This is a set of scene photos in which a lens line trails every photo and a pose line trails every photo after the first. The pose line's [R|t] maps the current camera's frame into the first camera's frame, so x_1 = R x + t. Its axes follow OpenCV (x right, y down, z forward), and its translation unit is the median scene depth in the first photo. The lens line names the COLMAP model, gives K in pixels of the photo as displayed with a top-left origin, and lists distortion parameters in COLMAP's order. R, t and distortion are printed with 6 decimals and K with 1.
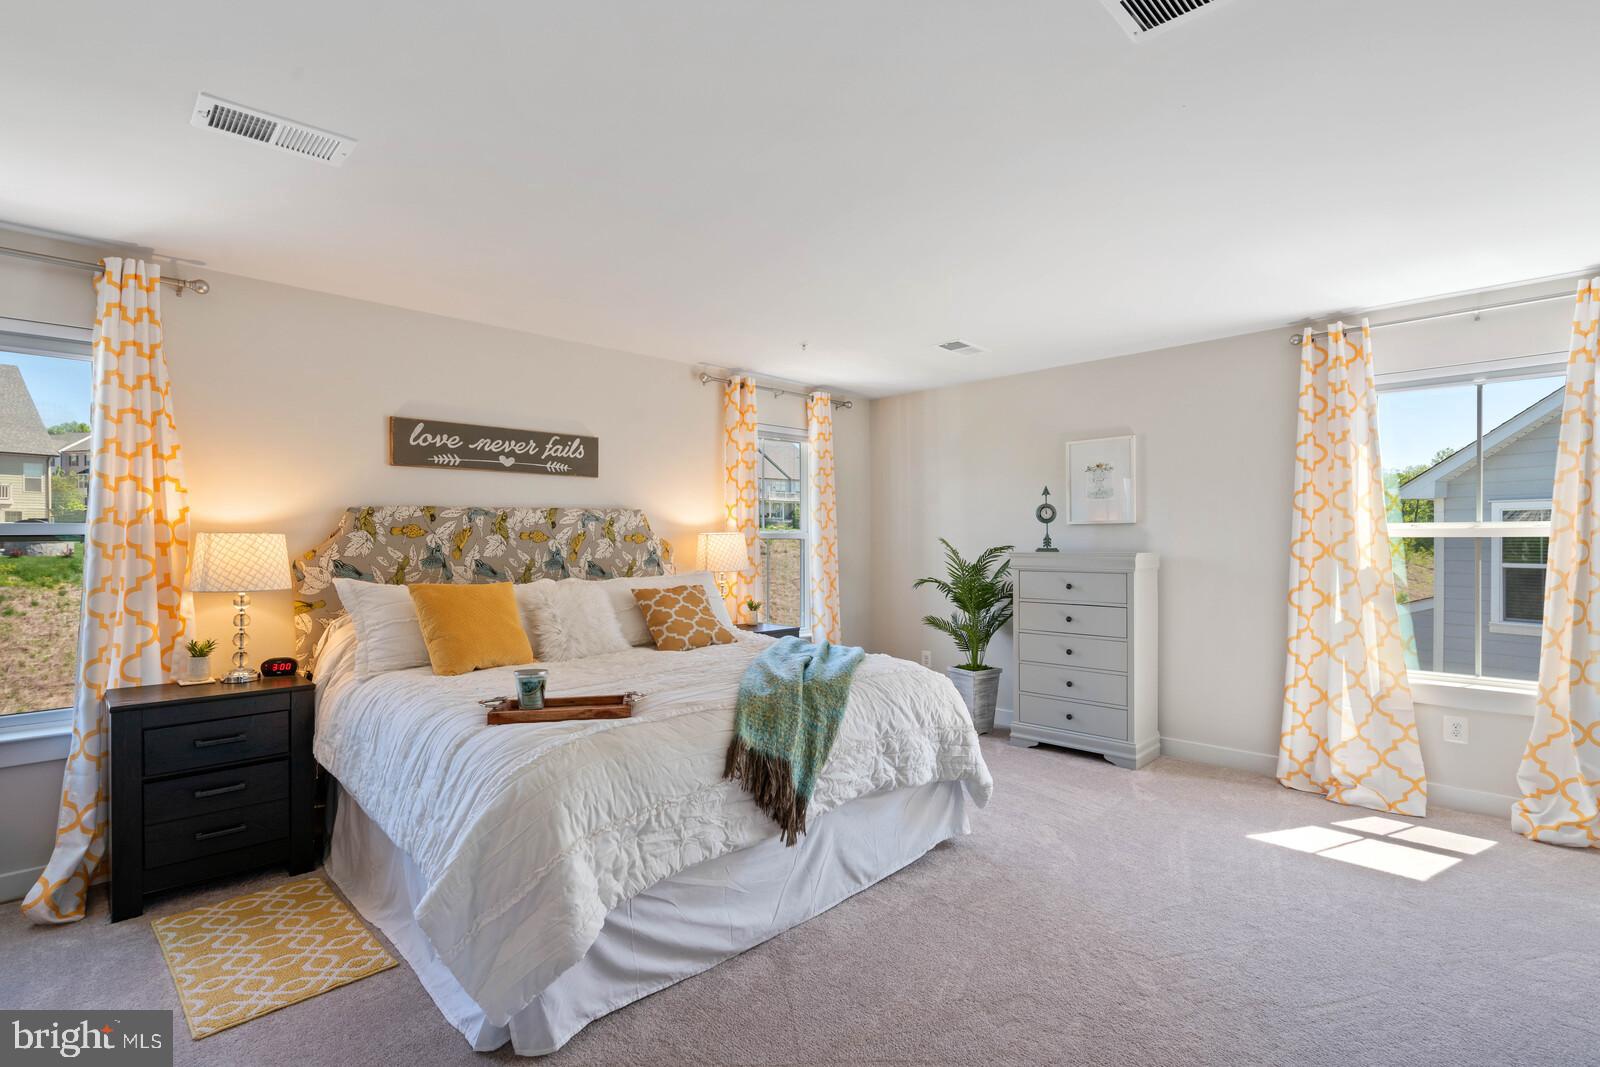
lens RADIAL K [[790.5, 0, 802.1], [0, 790.5, 536.2], [0, 0, 1]] dist [0.001210, 0.002047]
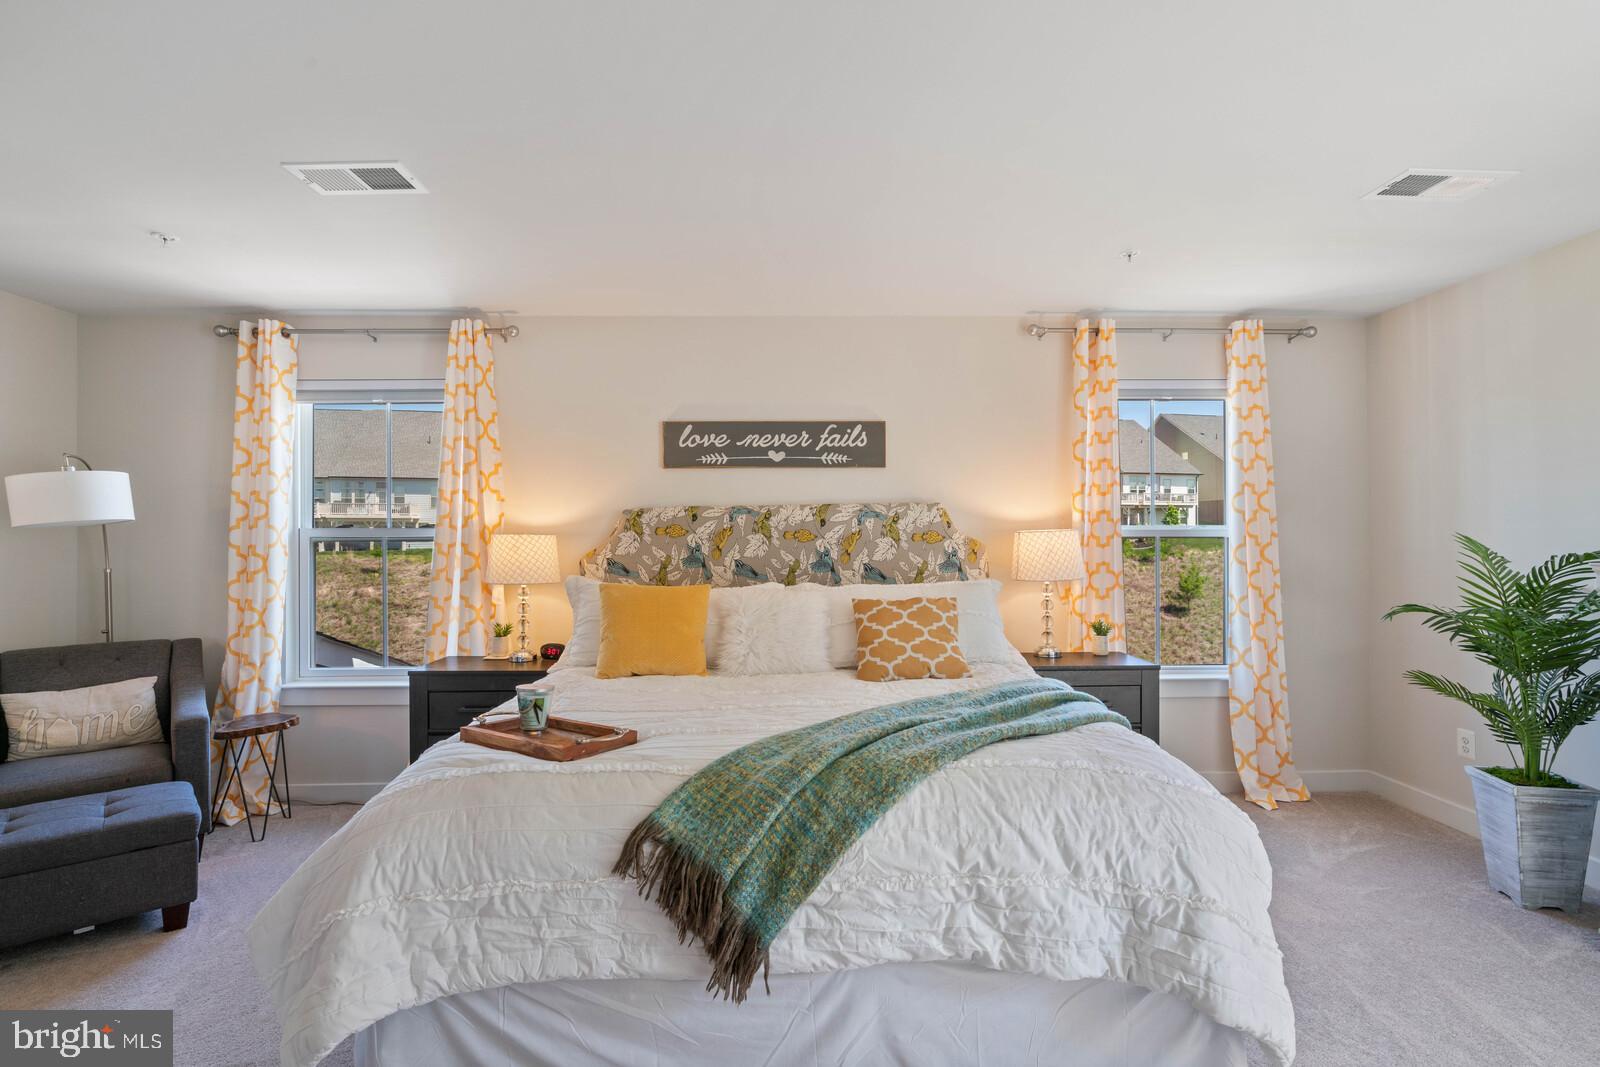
lens RADIAL K [[779.6, 0, 800.0], [0, 779.6, 533.5], [0, 0, 1]] dist [-0.002820, 0.001025]
pose [[0.713255, -0.006672, -0.700873, 0.305021], [0.005095, 0.999978, -0.004334, 0.001784], [0.700886, -0.000480, 0.713273, 0.361817]]
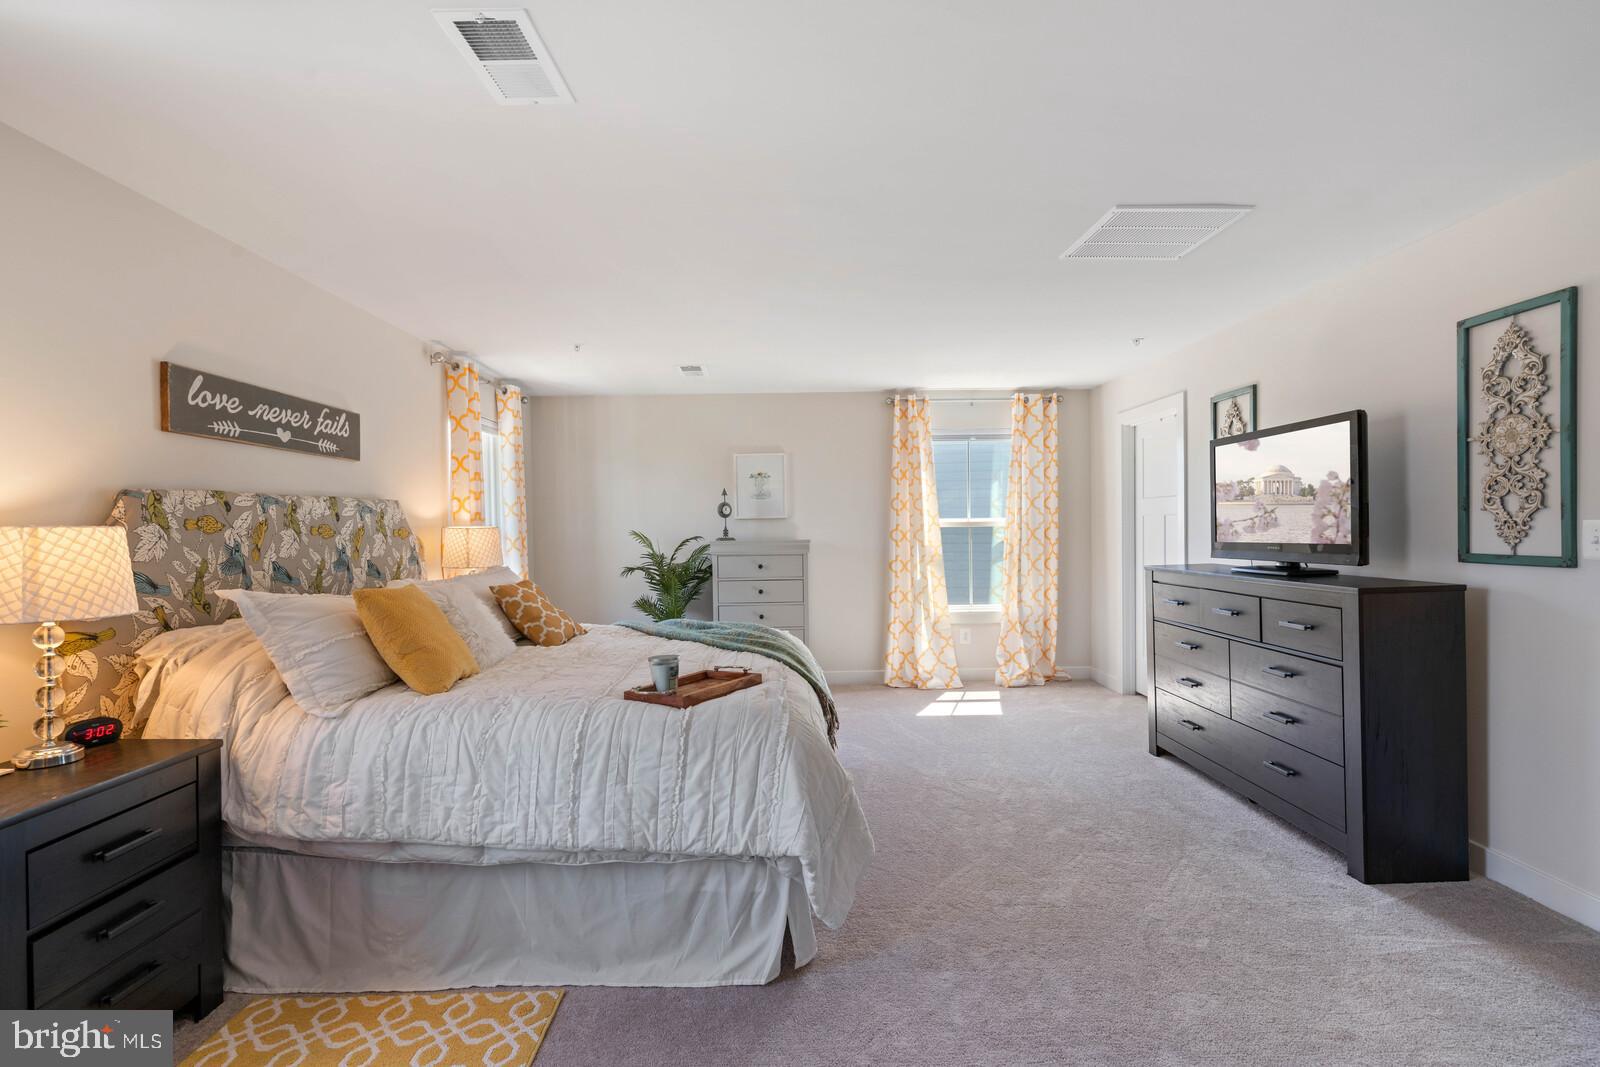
lens RADIAL K [[739.9, 0, 823.3], [0, 739.9, 531.0], [0, 0, 1]] dist [0.005344, 0.000978]
pose [[0.676625, -0.008721, 0.736276, -0.564741], [0.009013, 0.999953, 0.003561, 0.001897], [-0.736272, 0.004226, 0.676672, 0.113052]]
